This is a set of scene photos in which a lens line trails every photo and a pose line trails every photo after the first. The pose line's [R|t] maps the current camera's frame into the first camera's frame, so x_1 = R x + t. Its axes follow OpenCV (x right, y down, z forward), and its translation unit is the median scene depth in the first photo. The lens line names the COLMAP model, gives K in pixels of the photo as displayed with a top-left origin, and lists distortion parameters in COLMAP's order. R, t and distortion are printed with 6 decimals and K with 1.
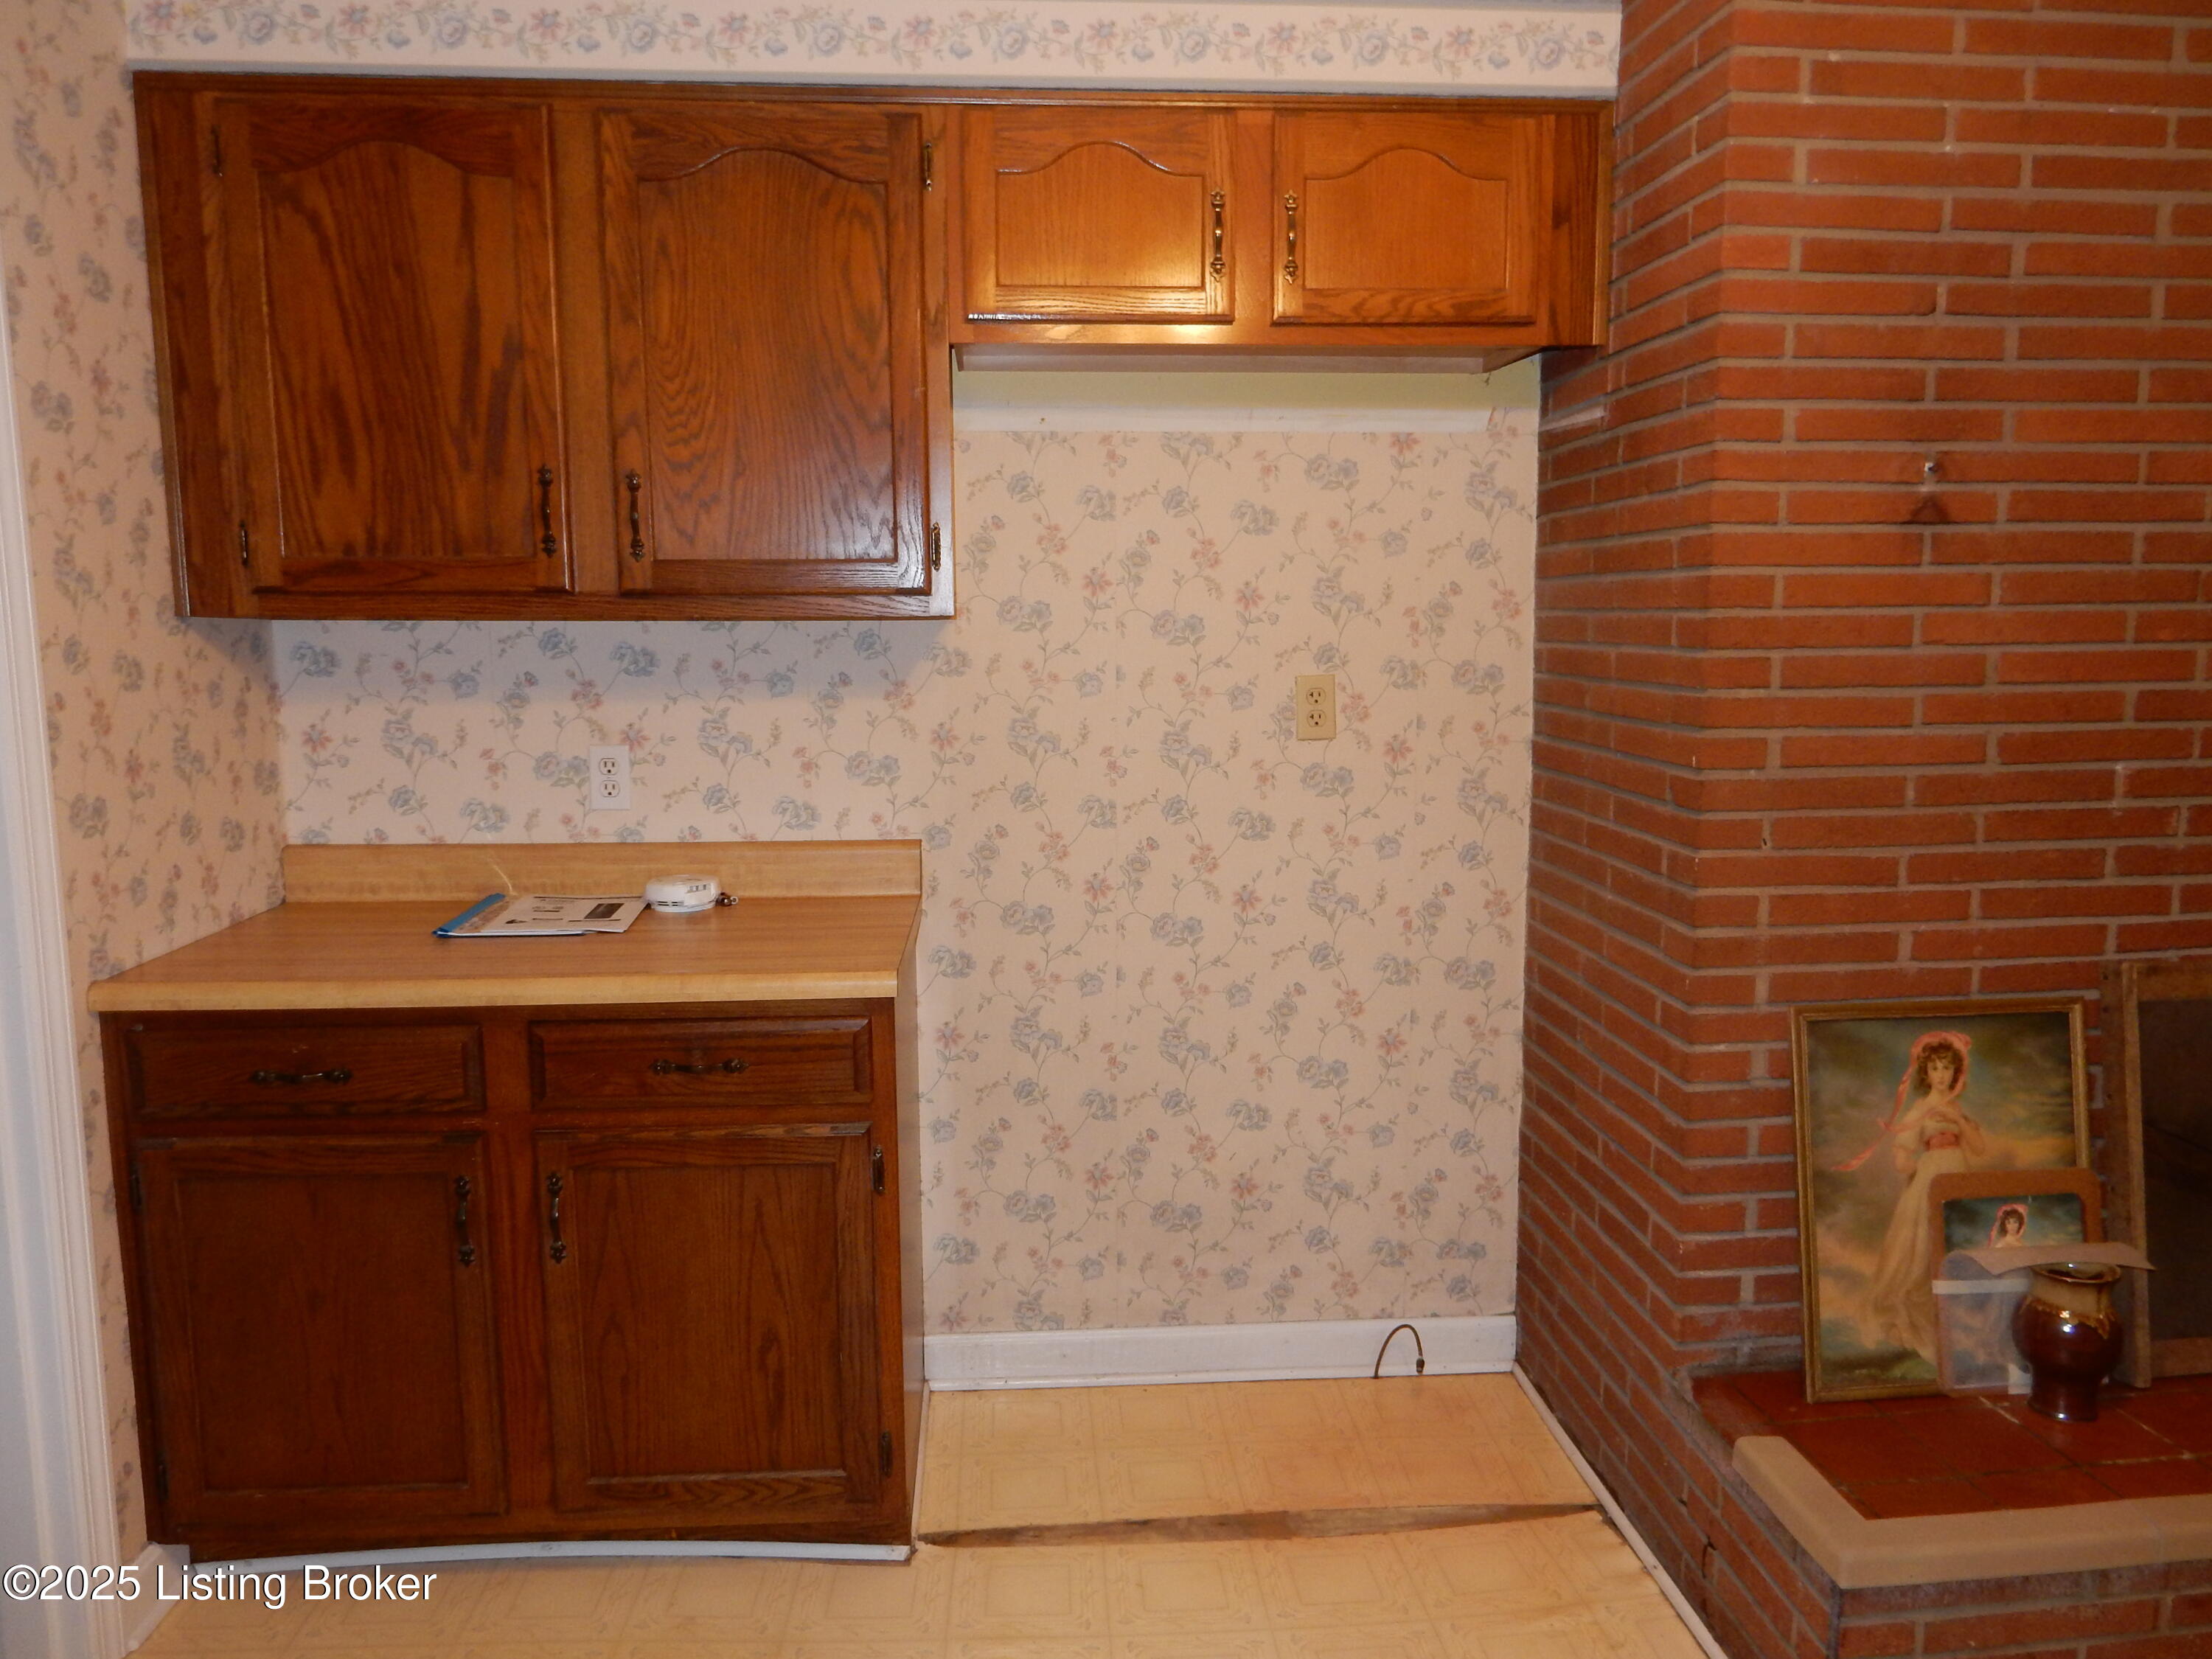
lens RADIAL K [[1648.2, 0, 1106.9], [0, 1648.2, 830.6], [0, 0, 1]] dist [0.000921, 0.002885]
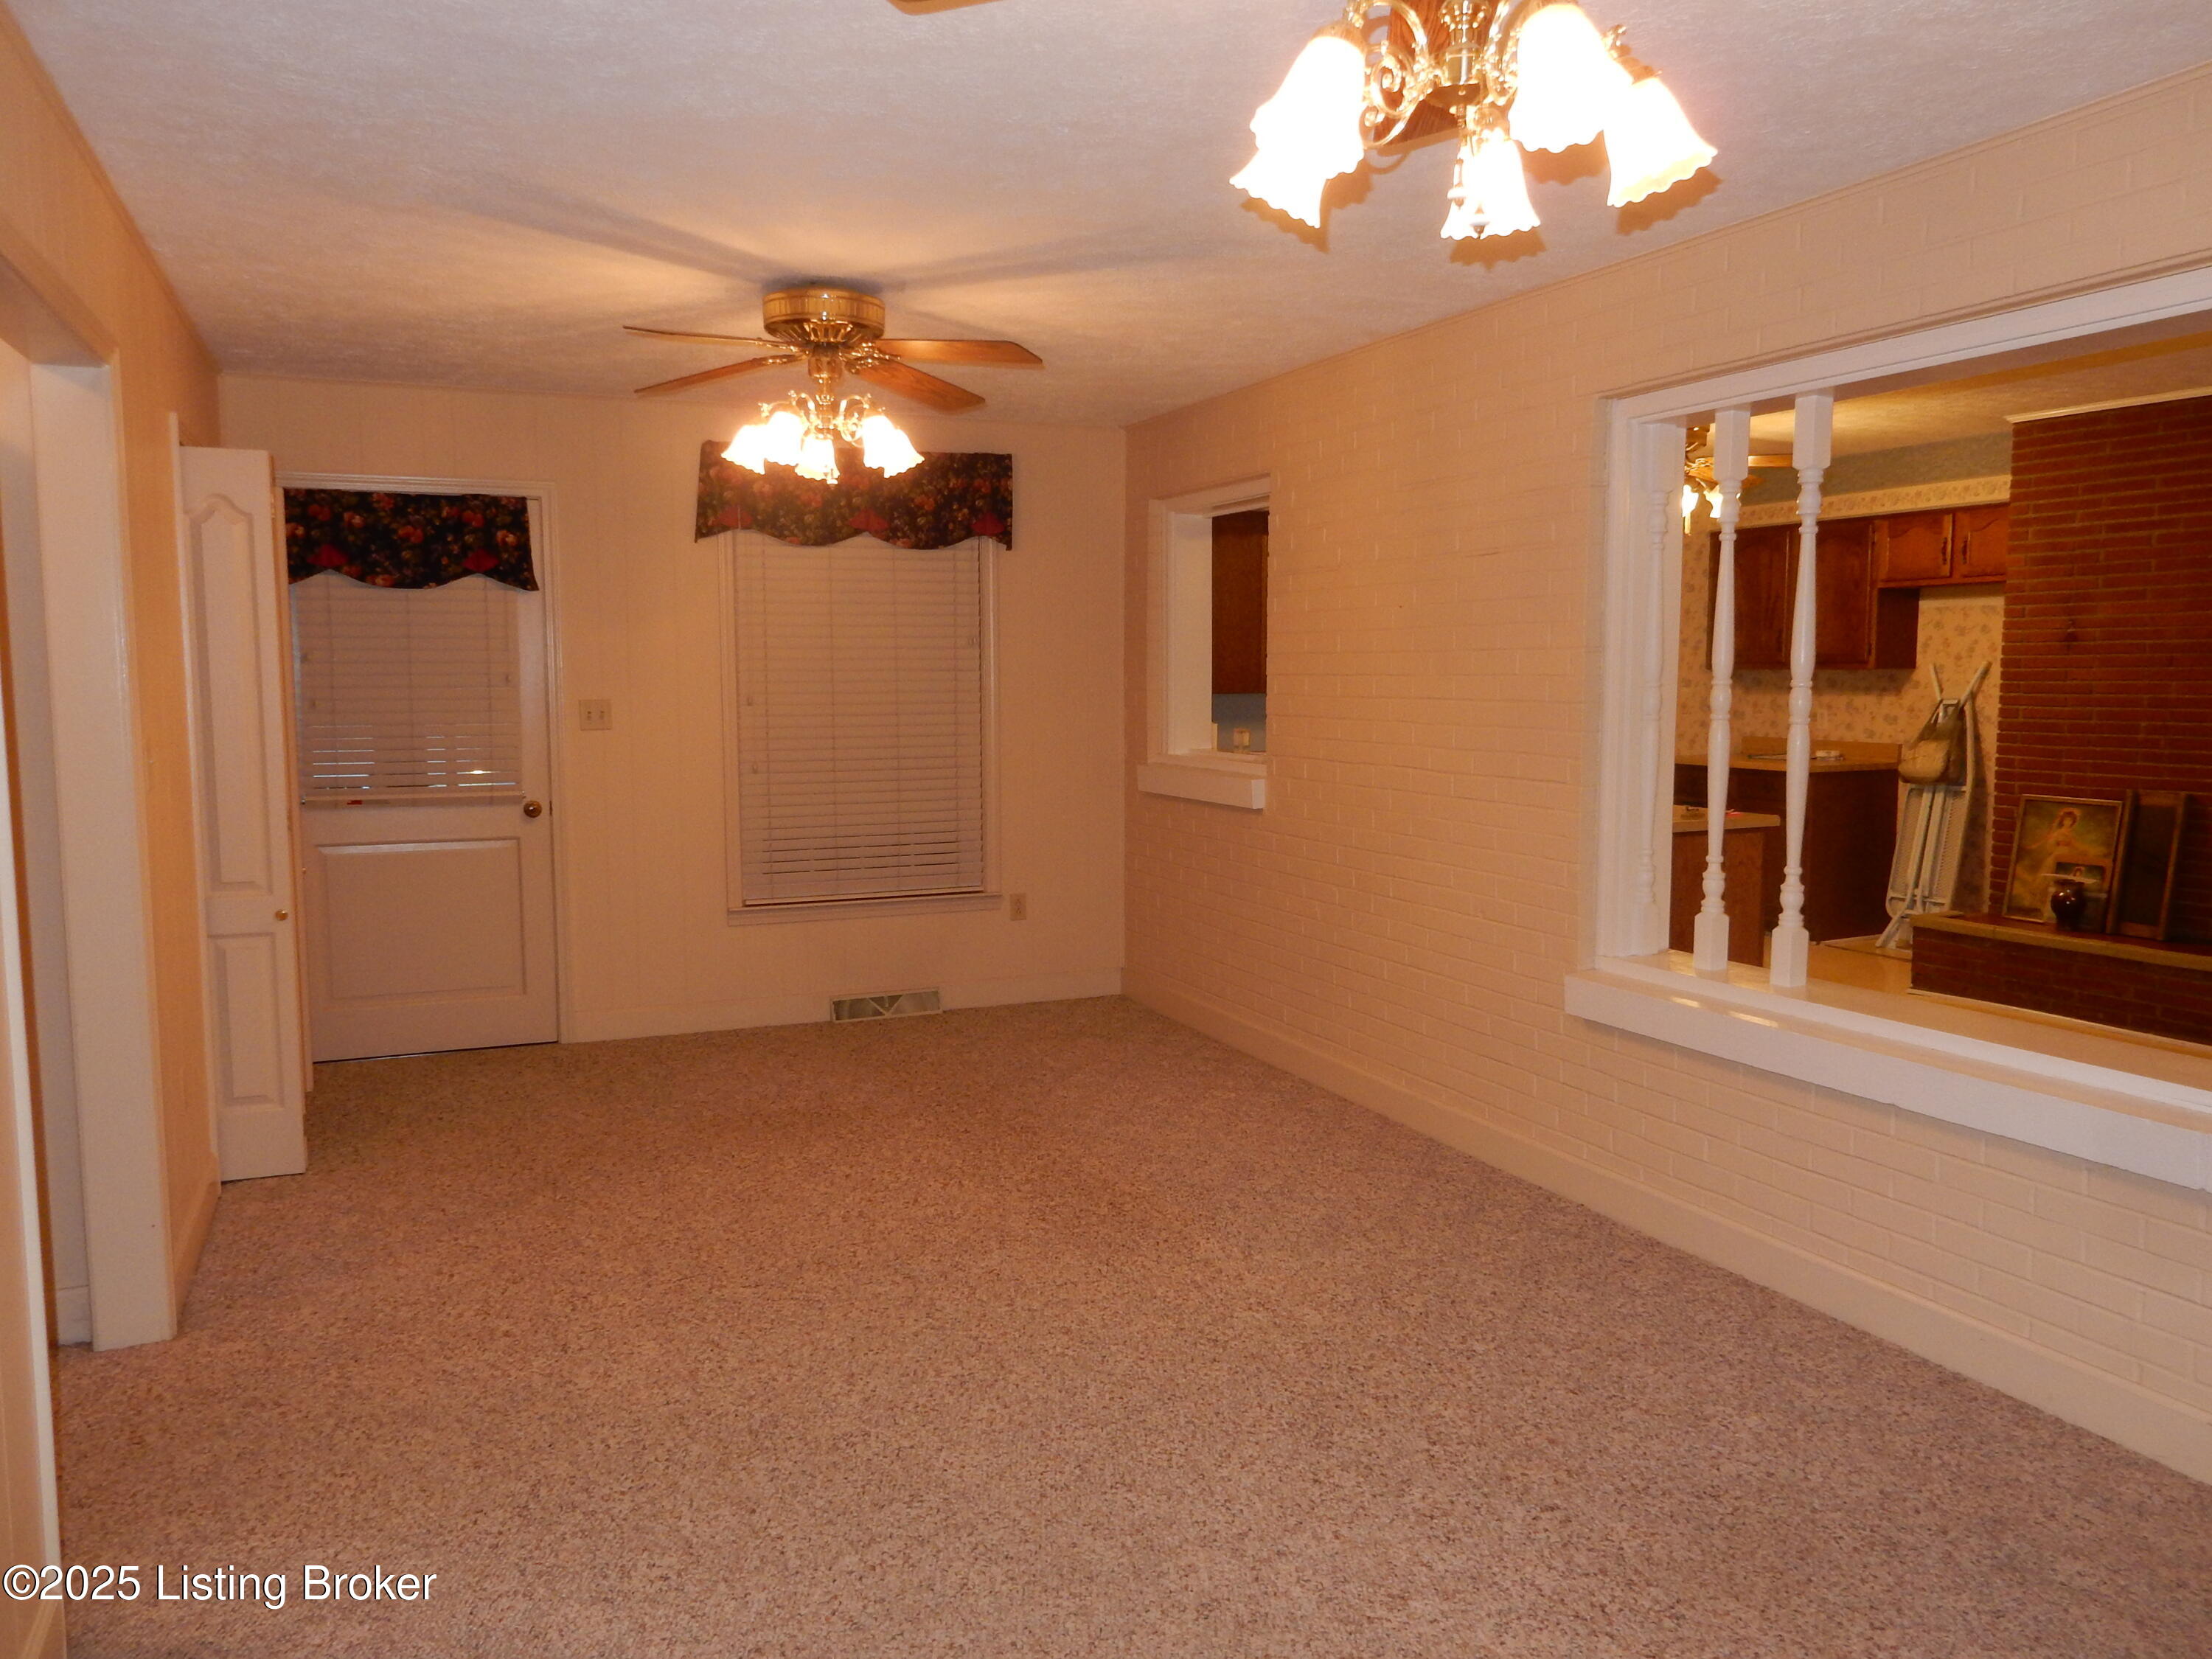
lens RADIAL K [[1648.2, 0, 1105.6], [0, 1648.2, 833.6], [0, 0, 1]] dist [0.000921, 0.002885]
pose [[0.343553, 0.097671, -0.934040, 2.732596], [-0.116885, 0.991291, 0.060665, 0.191582], [0.931831, 0.088333, 0.351978, -1.711783]]
